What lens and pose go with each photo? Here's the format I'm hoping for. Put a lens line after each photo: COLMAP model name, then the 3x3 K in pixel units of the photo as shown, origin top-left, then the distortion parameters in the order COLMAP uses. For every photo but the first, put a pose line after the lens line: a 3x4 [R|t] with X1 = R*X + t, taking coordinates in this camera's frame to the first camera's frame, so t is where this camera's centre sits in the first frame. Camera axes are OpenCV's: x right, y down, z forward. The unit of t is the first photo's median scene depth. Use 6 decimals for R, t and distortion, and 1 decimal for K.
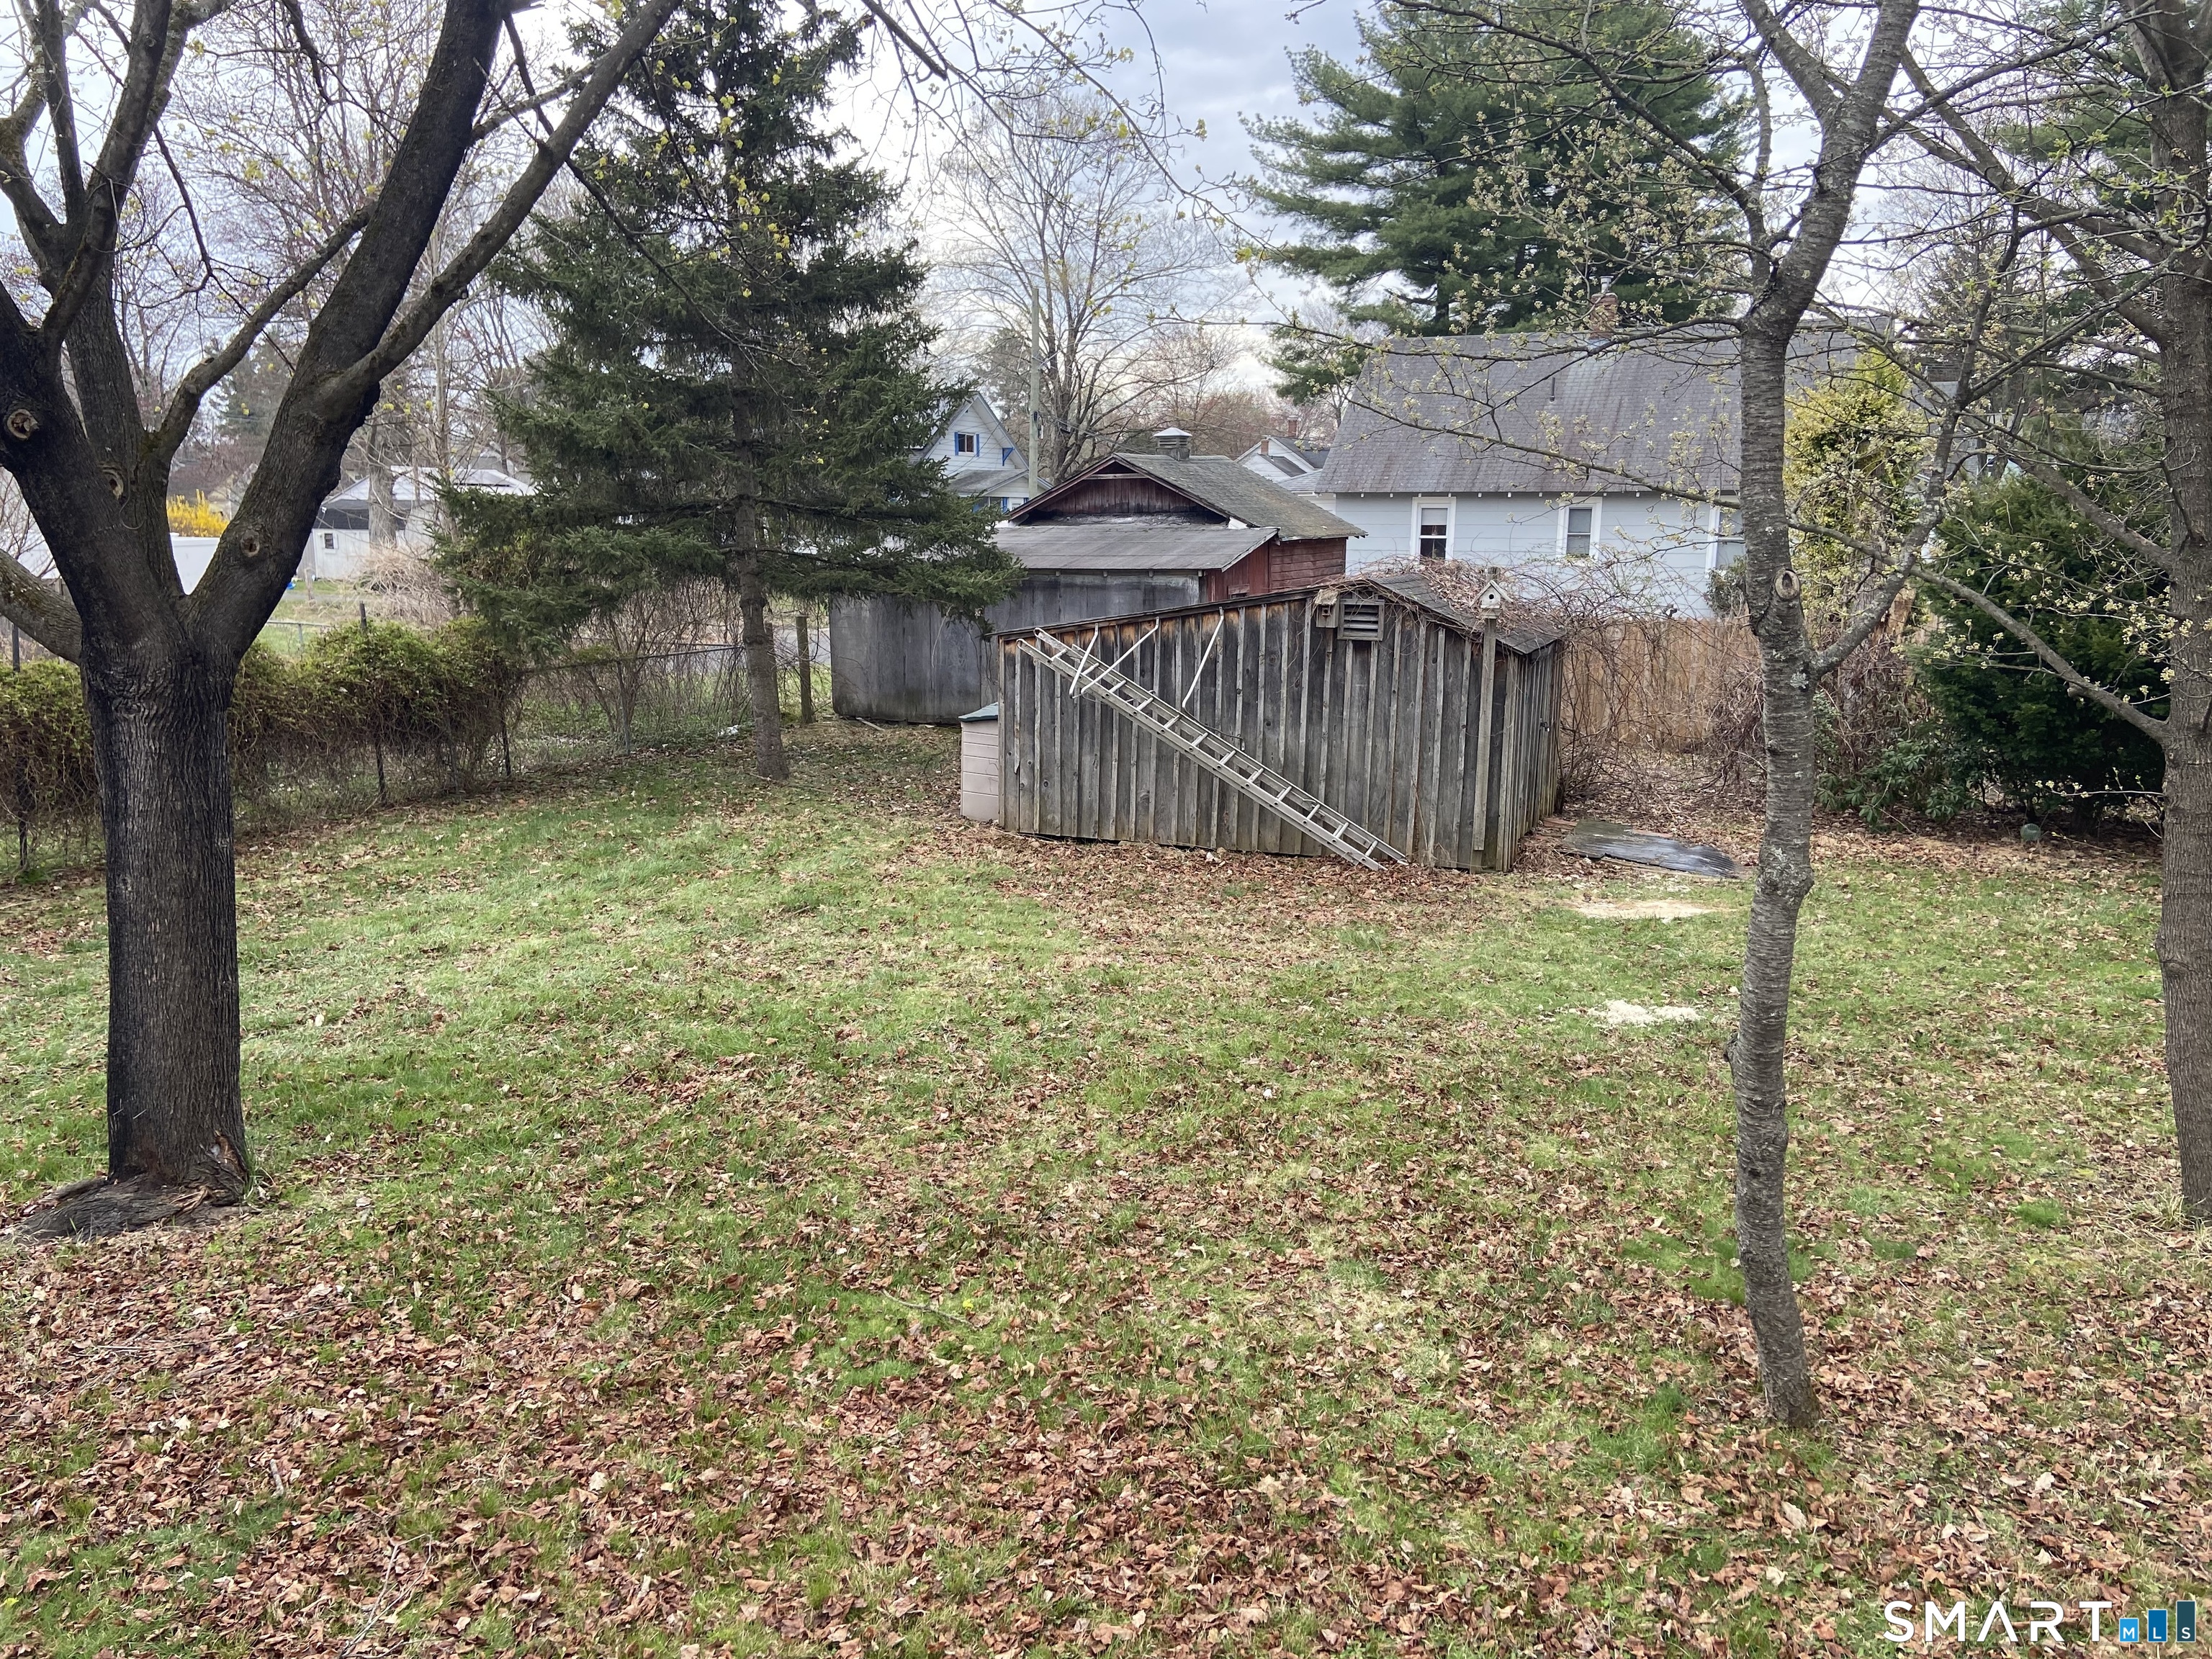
lens RADIAL K [[1671.7, 0, 1106.0], [0, 1671.7, 829.5], [0, 0, 1]] dist [0.001837, -0.000130]
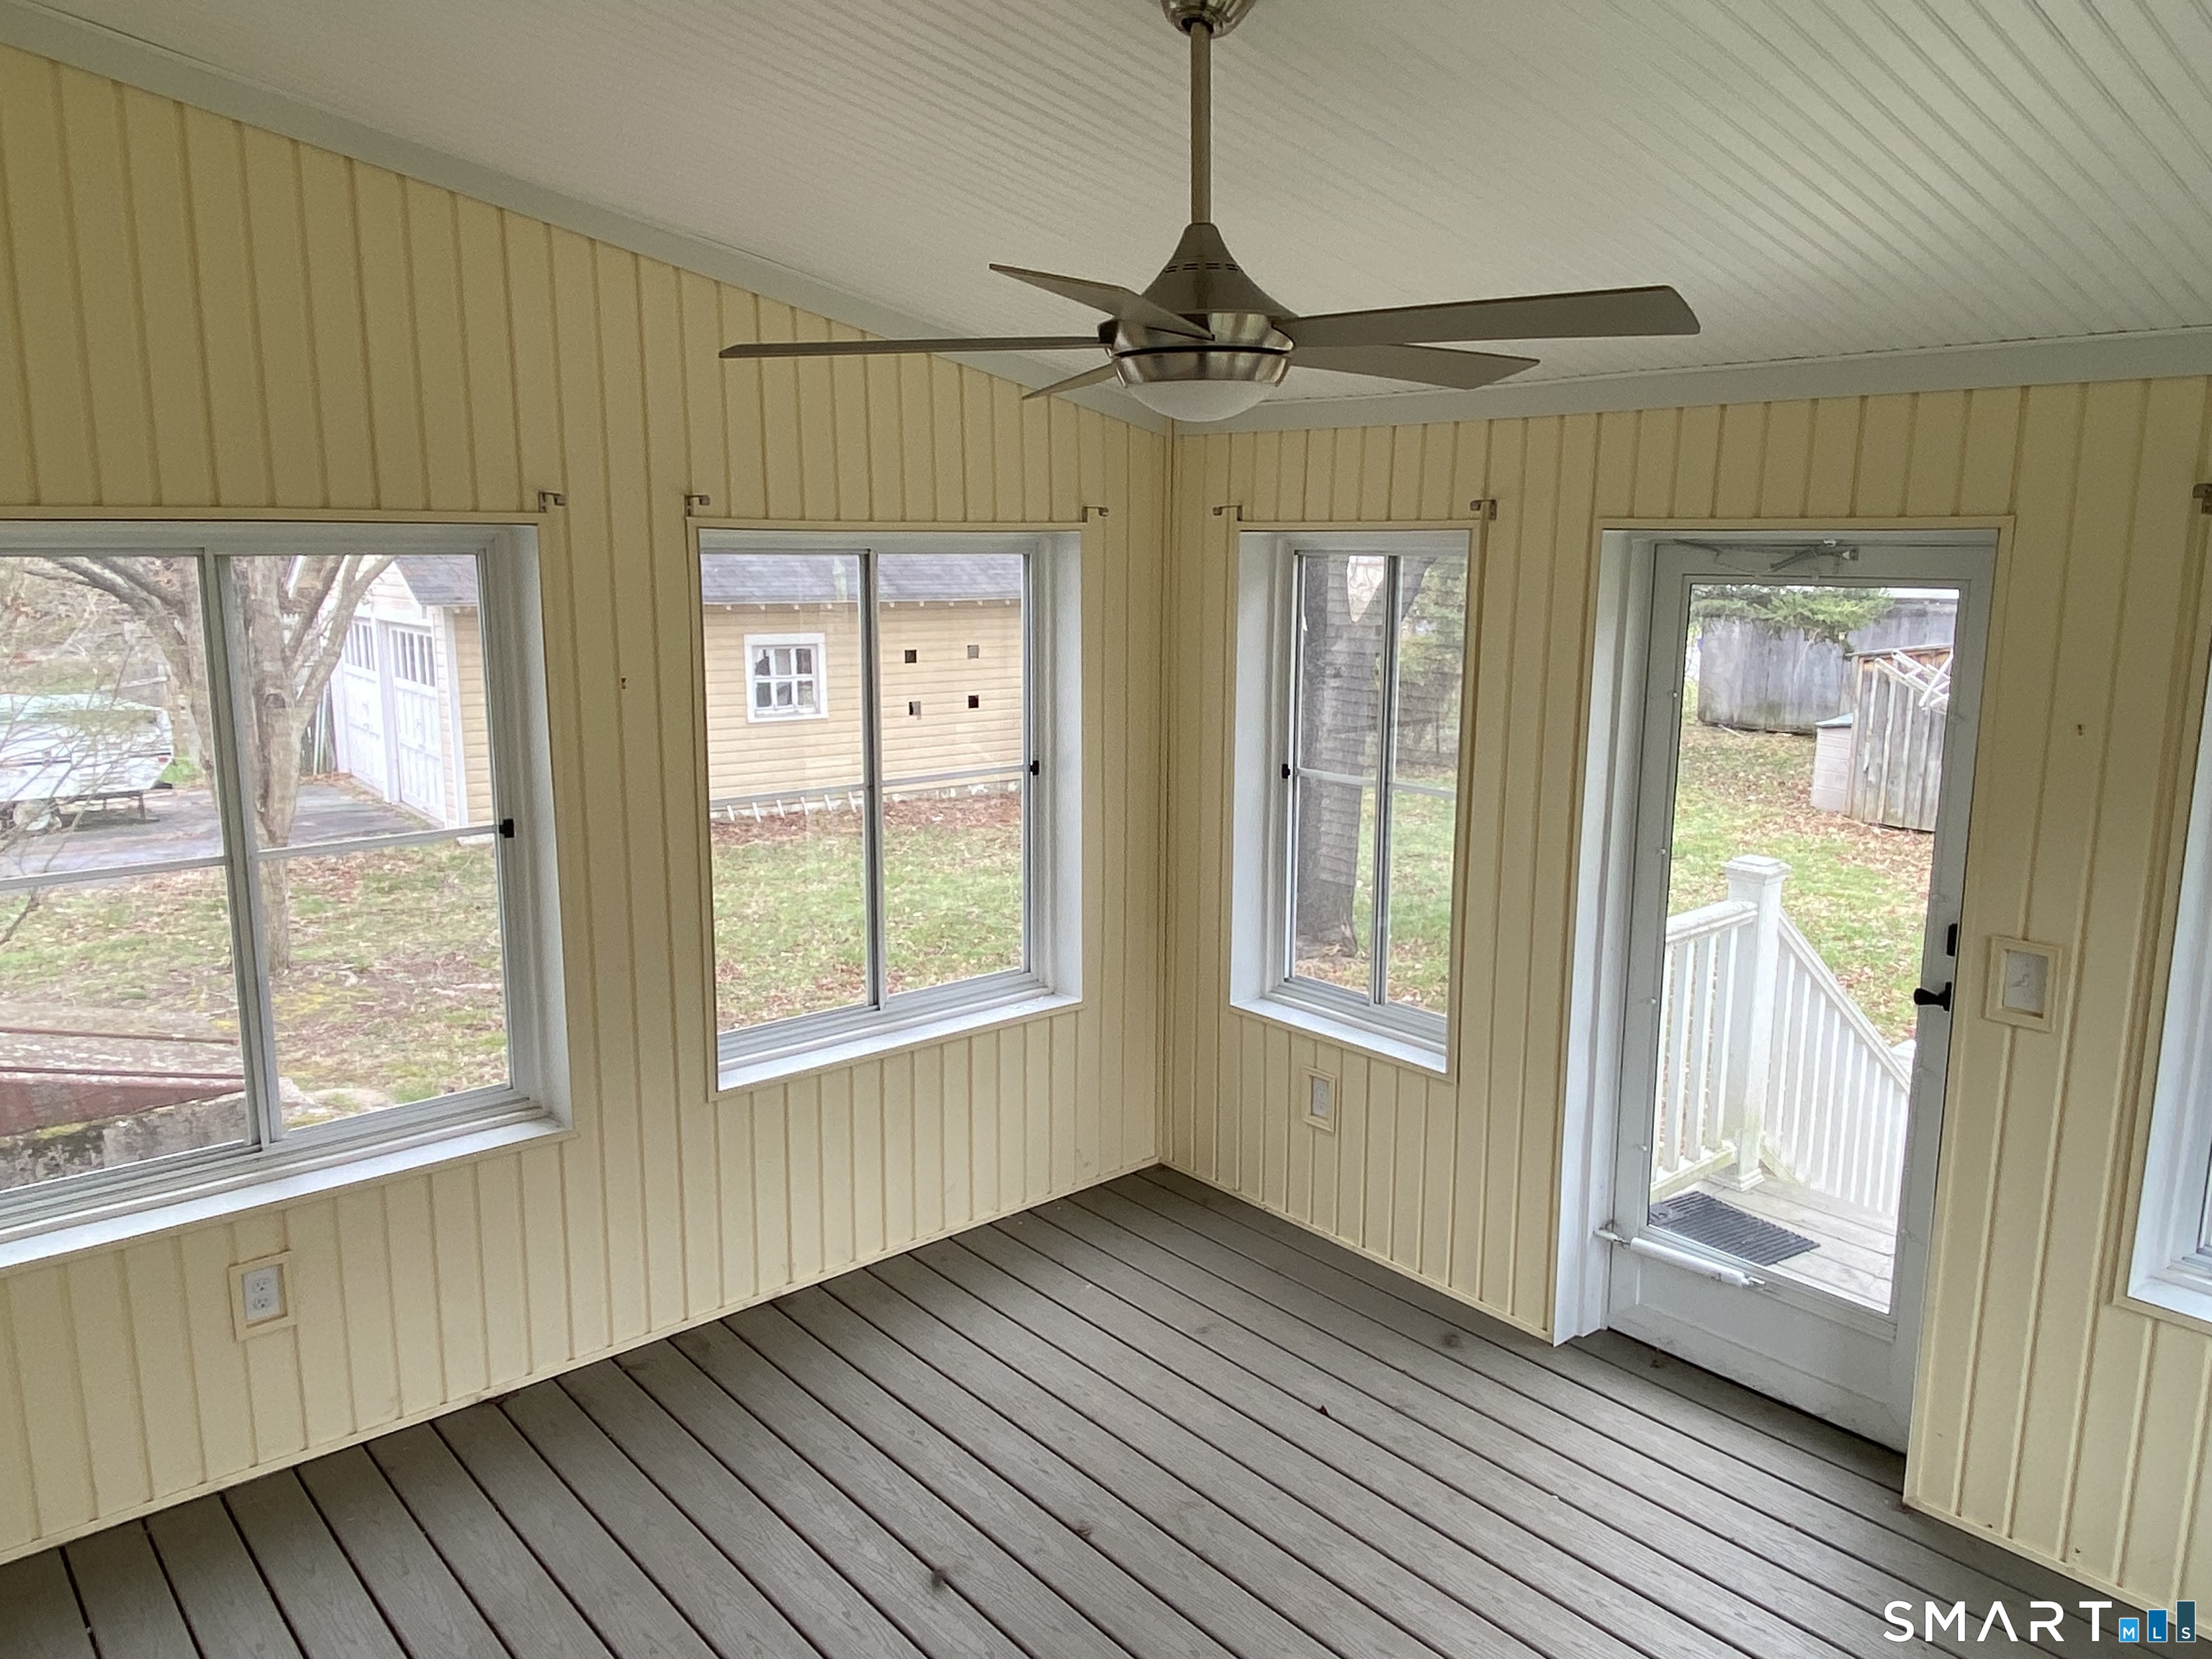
lens RADIAL K [[1593.9, 0, 1106.0], [0, 1593.9, 829.5], [0, 0, 1]] dist [0.102826, -0.113735]
pose [[0.876382, 0.077704, -0.475306, 0.025670], [-0.080458, 0.996651, 0.014584, 0.035187], [0.474848, 0.025461, 0.879700, -0.283393]]
